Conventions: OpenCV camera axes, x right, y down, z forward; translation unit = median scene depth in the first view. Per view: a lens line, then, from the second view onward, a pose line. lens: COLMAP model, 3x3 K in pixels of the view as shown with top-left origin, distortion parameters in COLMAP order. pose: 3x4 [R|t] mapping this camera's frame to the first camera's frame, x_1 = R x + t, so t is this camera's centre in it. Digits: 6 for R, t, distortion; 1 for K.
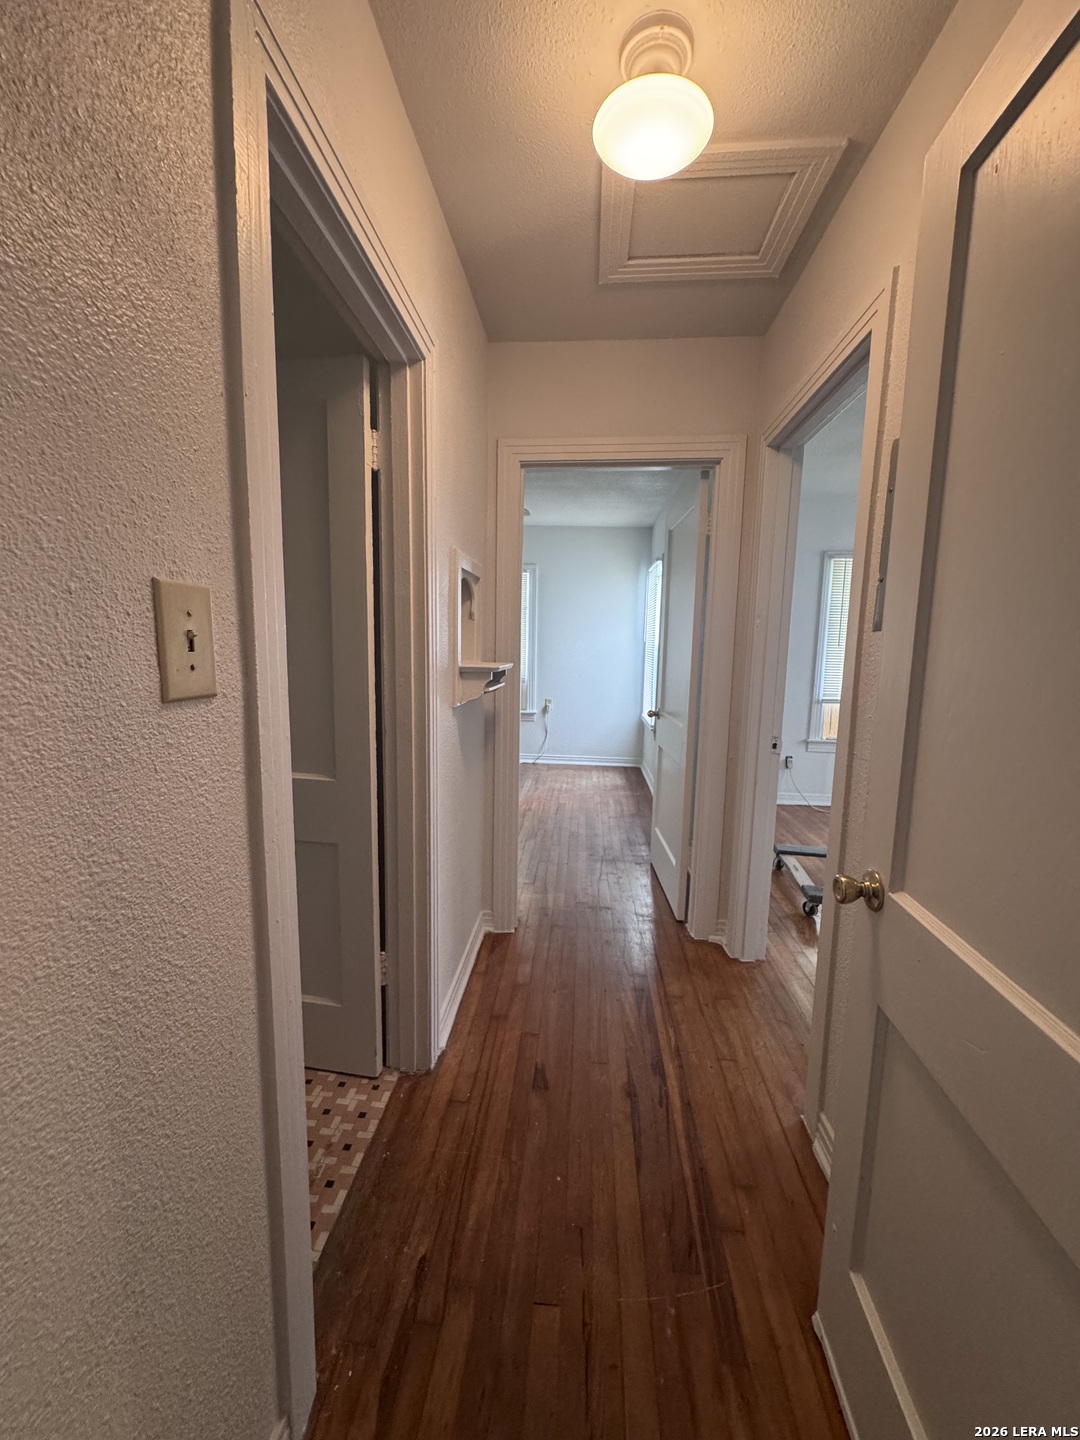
lens RADIAL K [[577.4, 0, 540.5], [0, 577.4, 719.6], [0, 0, 1]] dist [-0.006743, 0.001273]
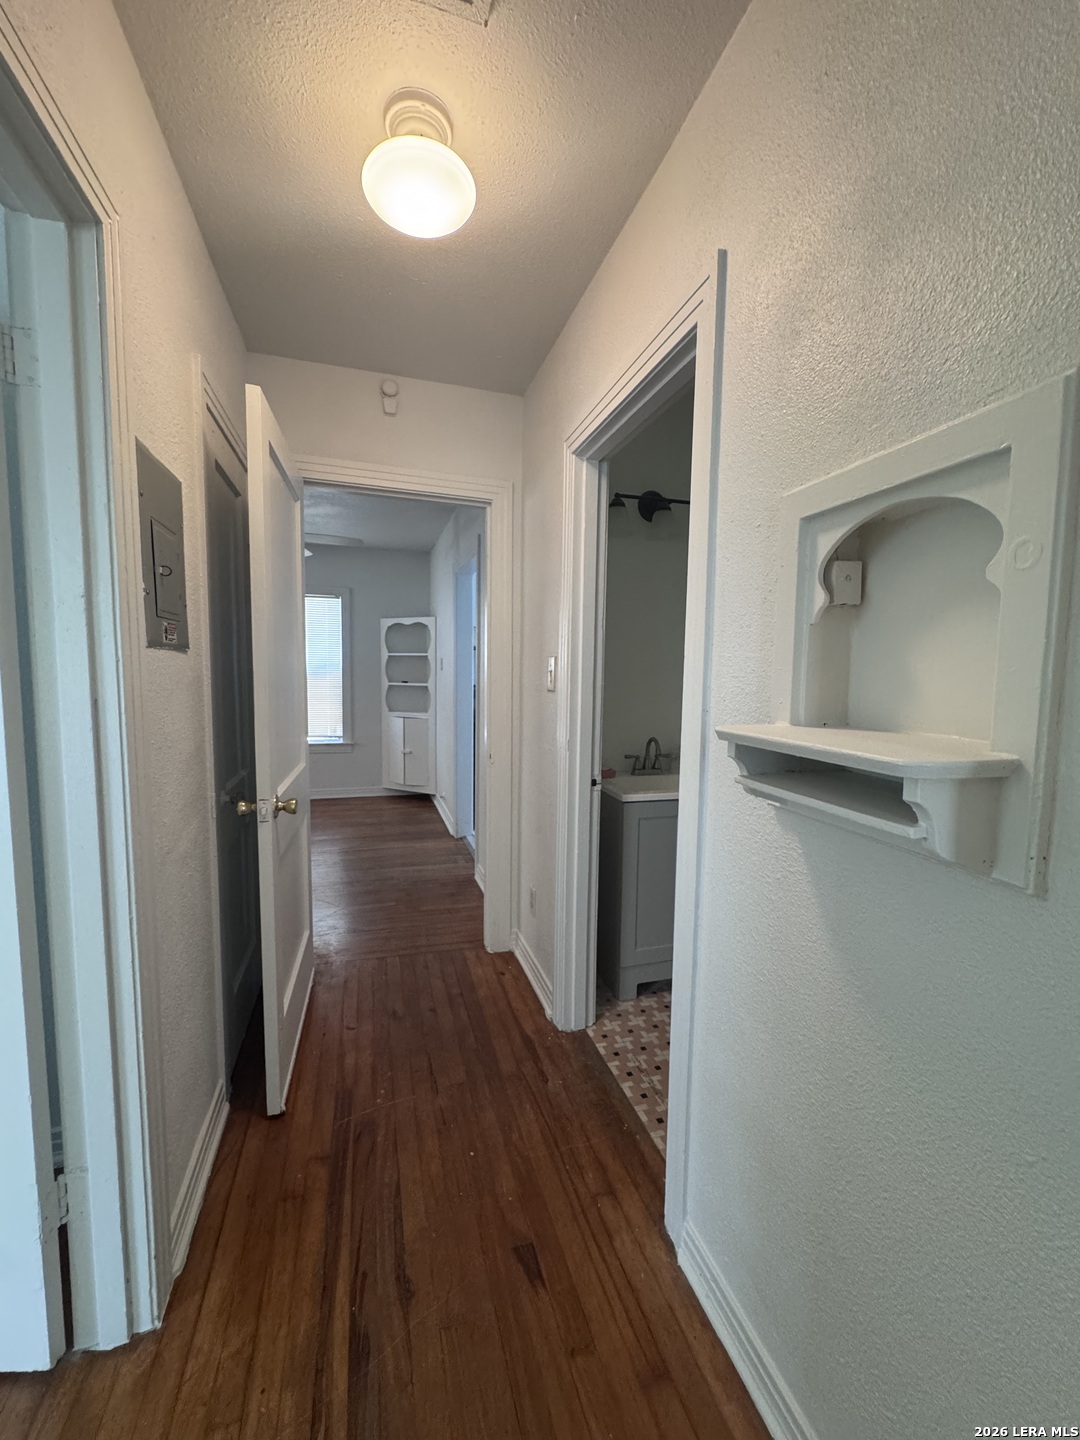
lens RADIAL K [[575.9, 0, 539.6], [0, 575.9, 719.2], [0, 0, 1]] dist [-0.005052, 0.000519]
pose [[-0.930663, 0.004530, -0.365850, 0.304817], [-0.074306, 0.976745, 0.201115, -0.244306], [0.358254, 0.214355, -0.908684, 1.838332]]
